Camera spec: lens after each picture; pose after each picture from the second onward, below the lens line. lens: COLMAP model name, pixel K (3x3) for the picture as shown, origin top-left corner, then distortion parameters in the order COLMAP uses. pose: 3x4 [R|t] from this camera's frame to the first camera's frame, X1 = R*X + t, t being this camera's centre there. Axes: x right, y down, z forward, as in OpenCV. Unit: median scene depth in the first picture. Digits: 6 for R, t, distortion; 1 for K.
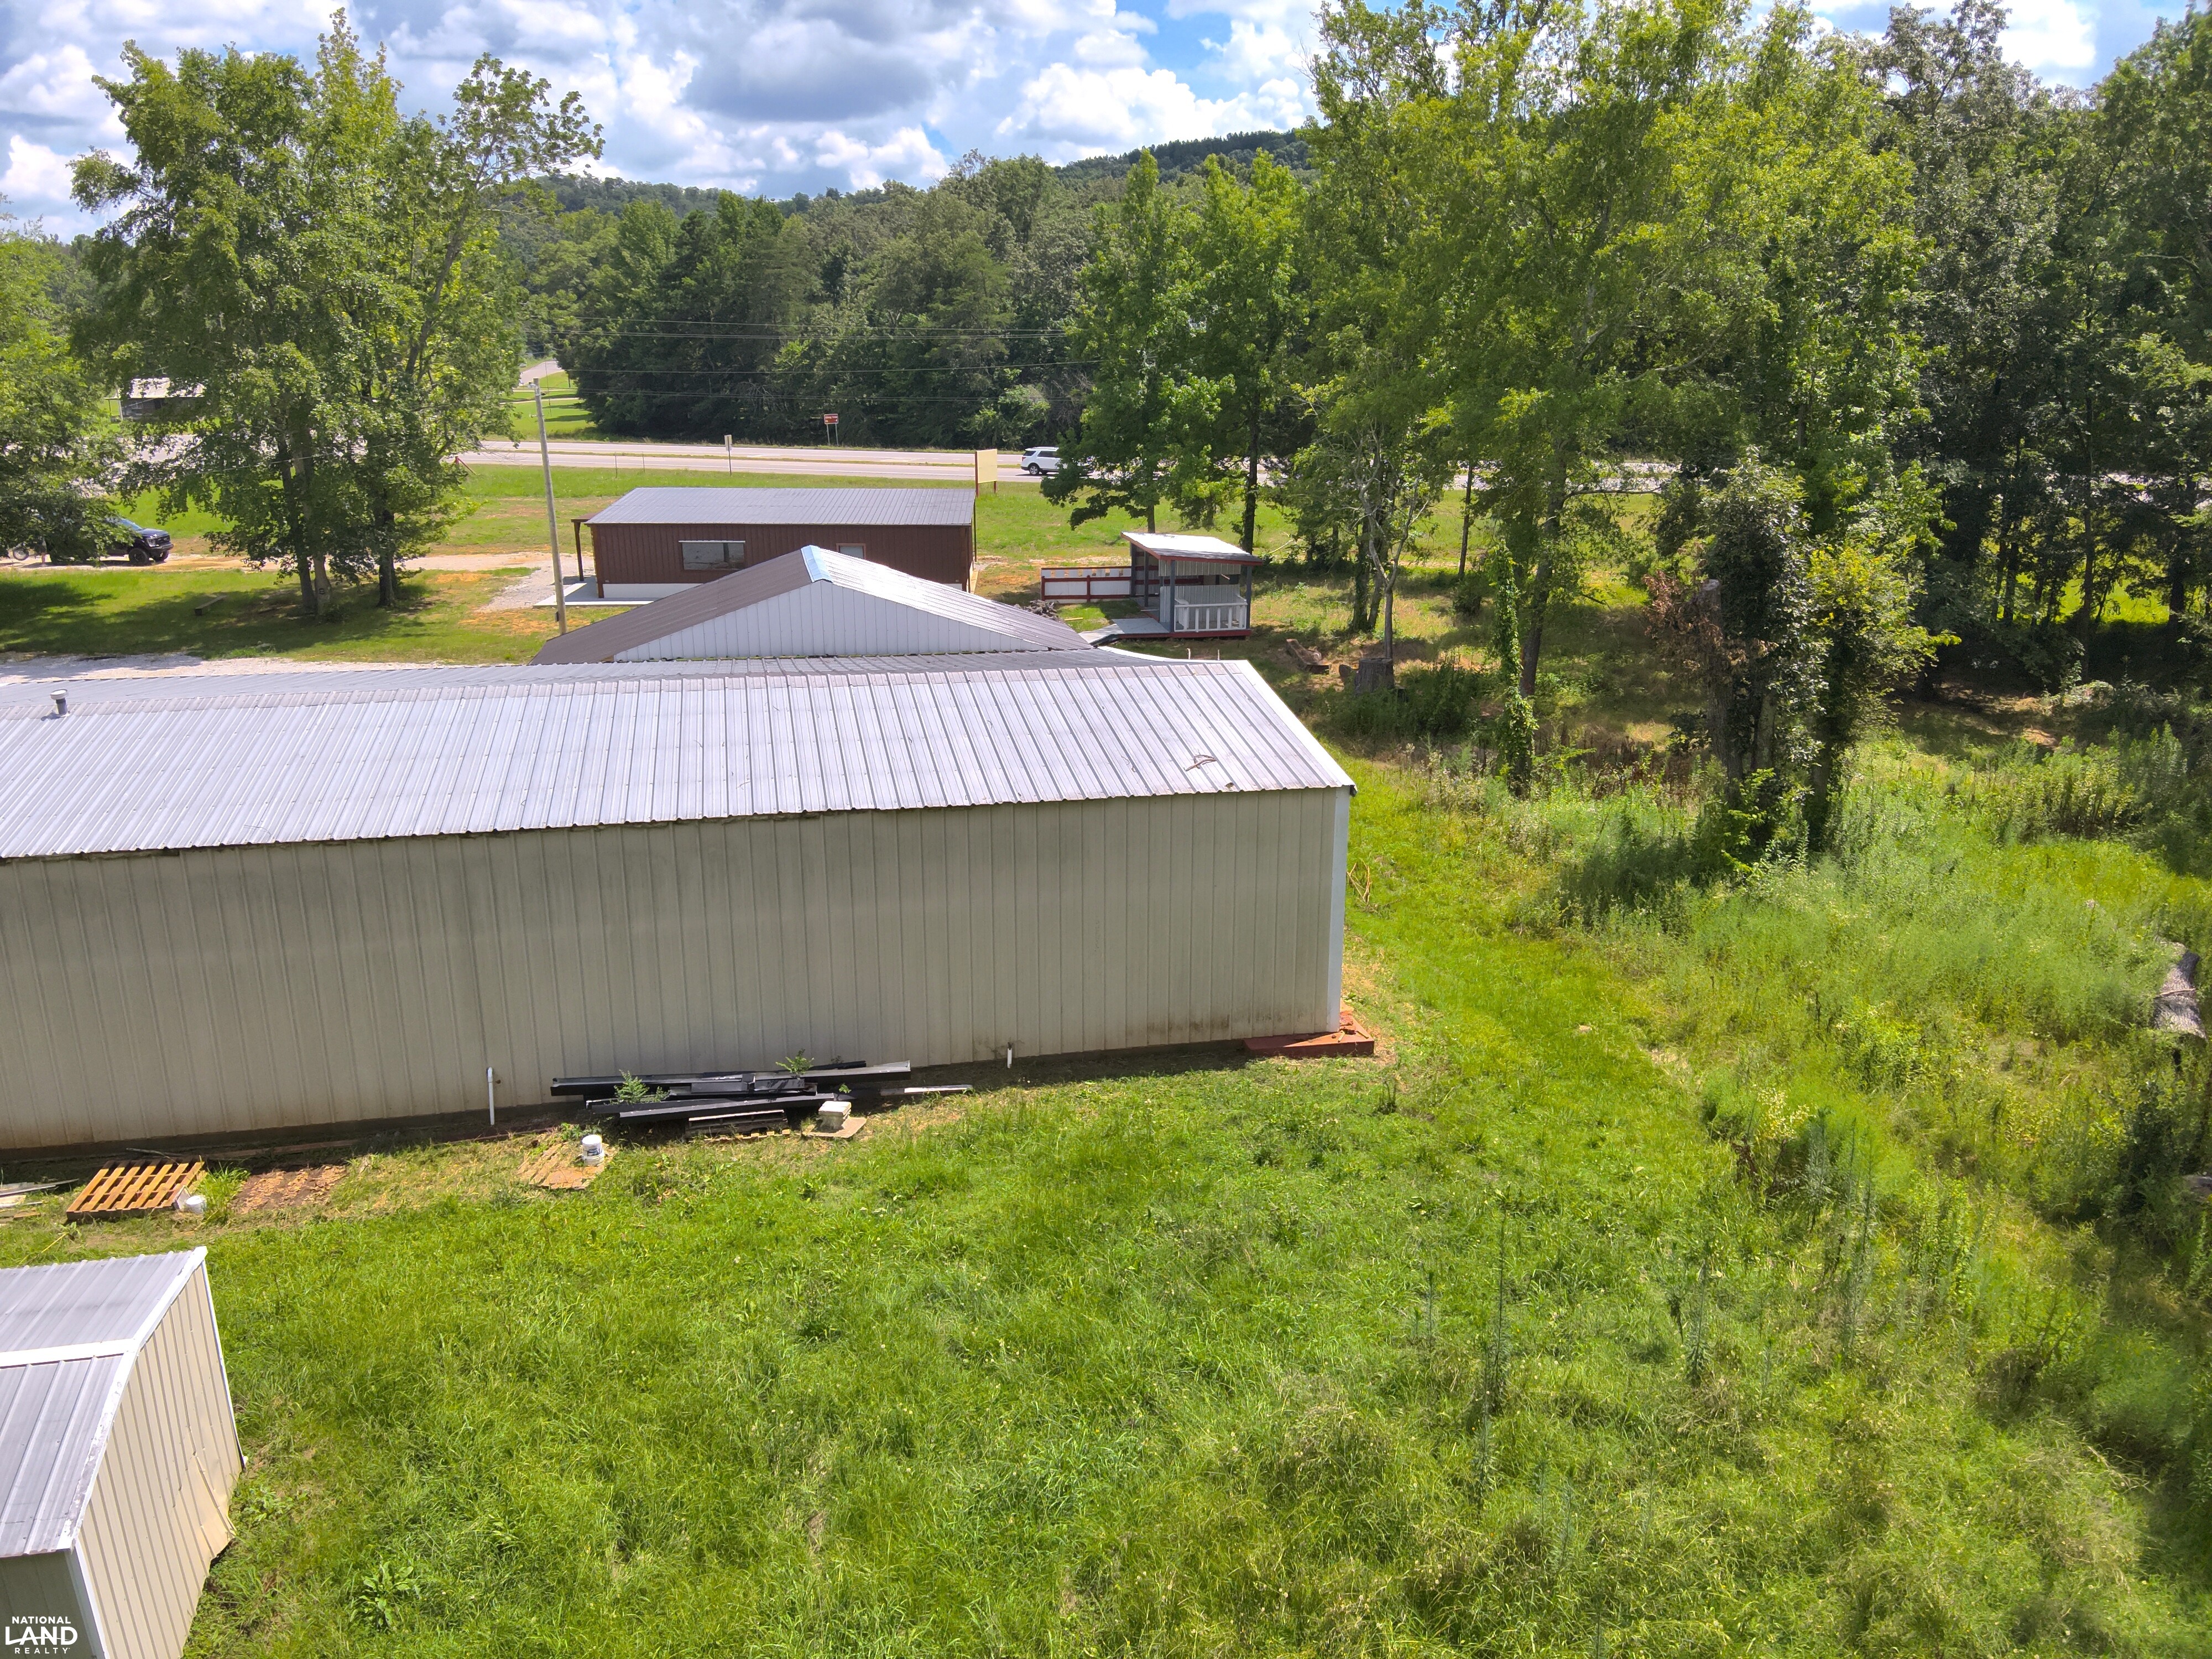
lens RADIAL K [[1612.7, 0, 1087.0], [0, 1612.7, 817.7], [0, 0, 1]] dist [0.120753, -0.225478]
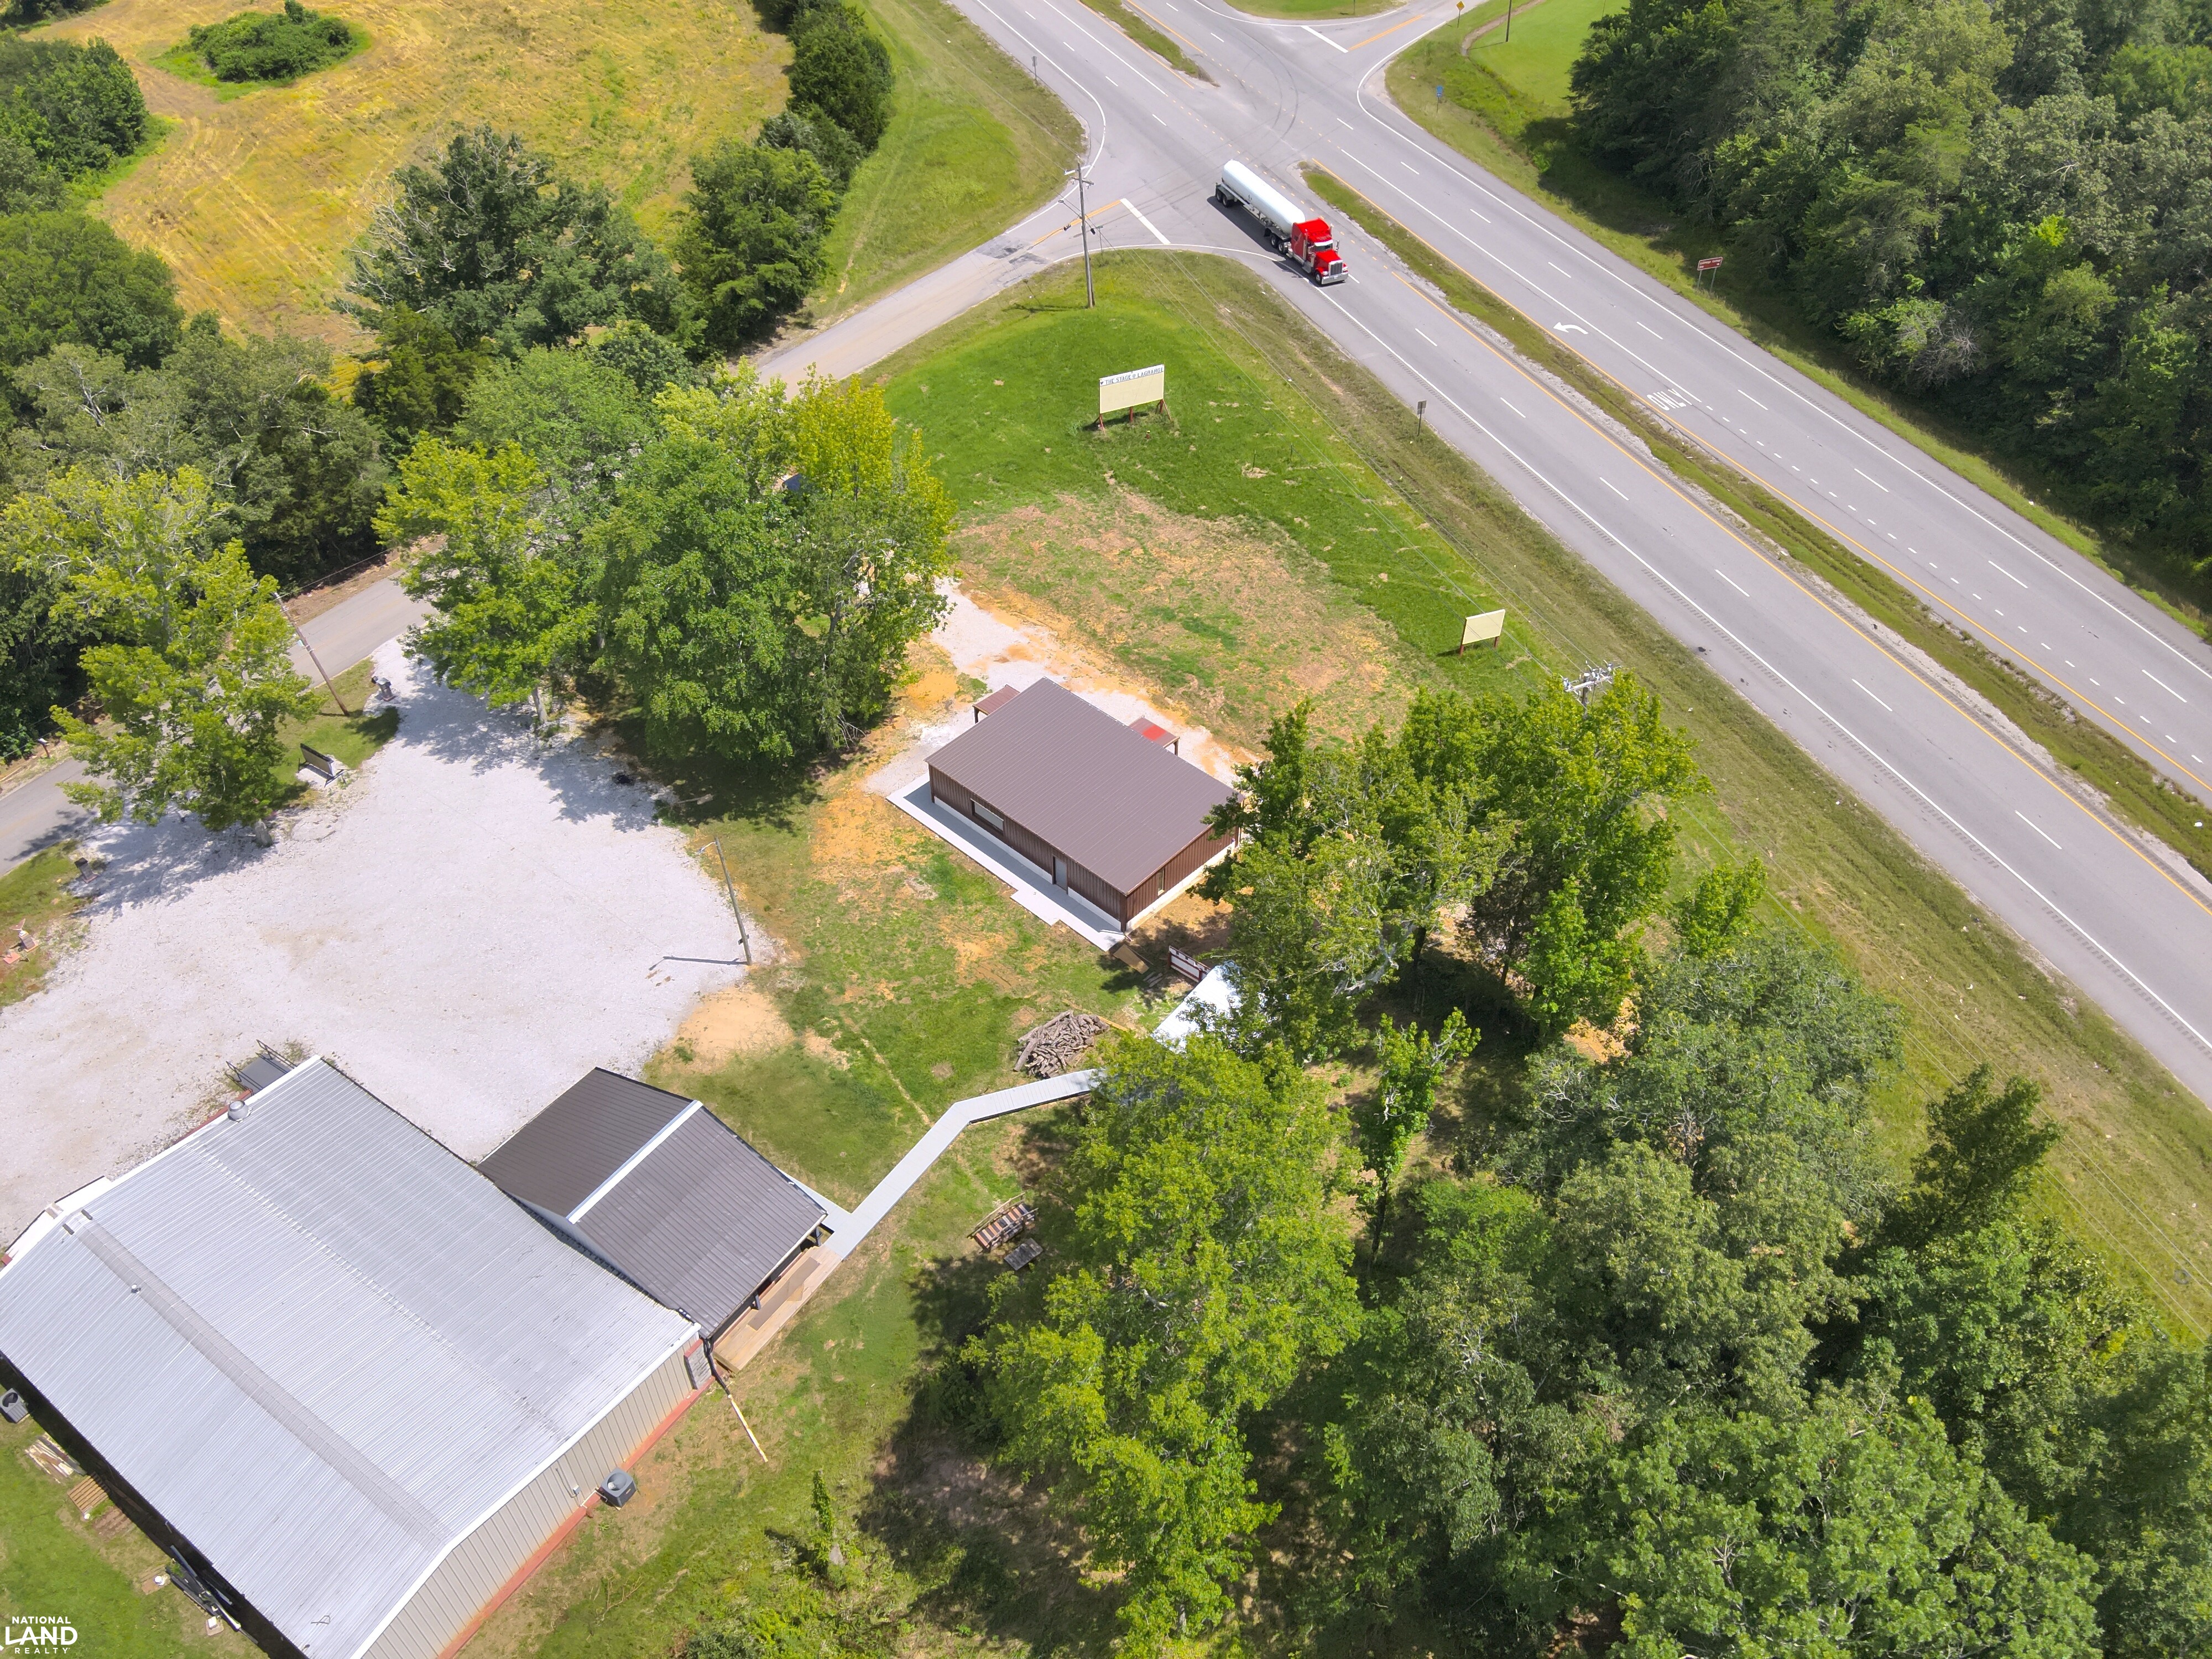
lens RADIAL K [[1614.6, 0, 1106.0], [0, 1614.6, 829.5], [0, 0, 1]] dist [0.106147, -0.209260]
pose [[0.695491, 0.482768, -0.532191, 0.756477], [-0.195451, 0.839842, 0.506424, -1.168403], [0.691441, -0.248196, 0.678460, 0.241001]]
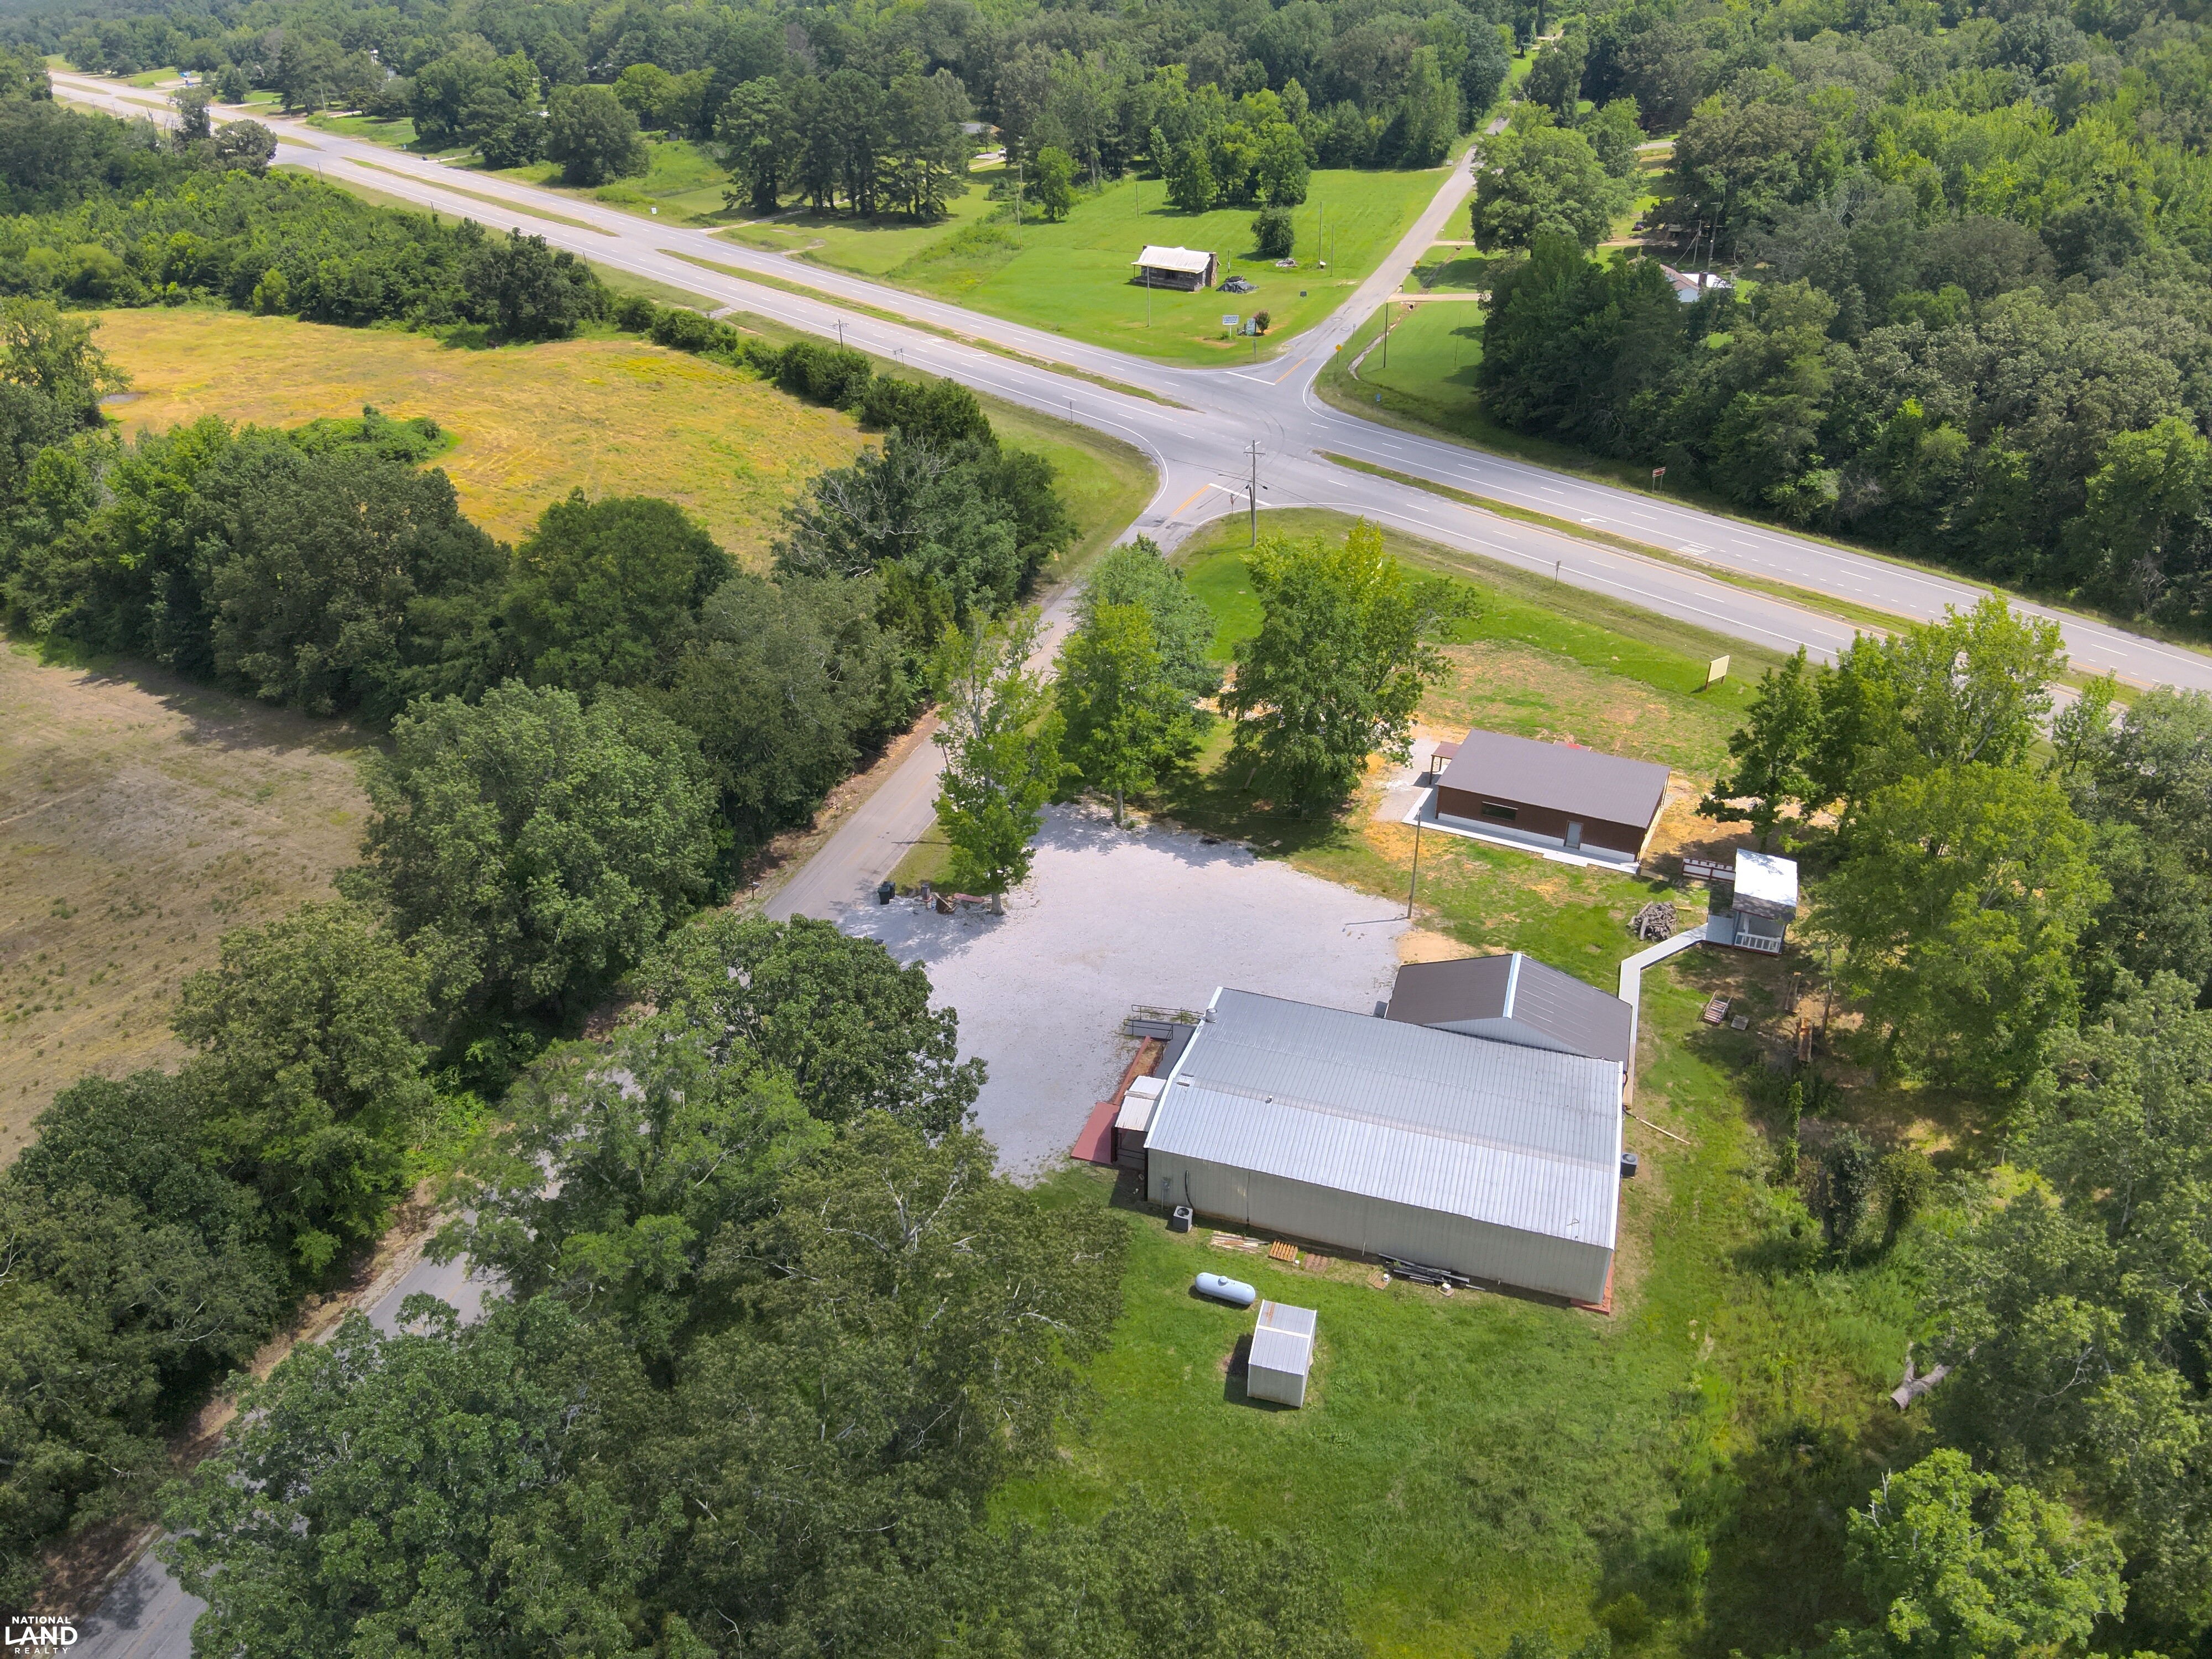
lens RADIAL K [[1600.0, 0, 1096.8], [0, 1600.0, 826.9], [0, 0, 1]] dist [0.125926, -0.244942]
pose [[0.870645, 0.235918, -0.431648, 0.234905], [-0.130352, 0.956770, 0.260000, -0.785693], [0.474327, -0.170101, 0.863759, -1.130893]]
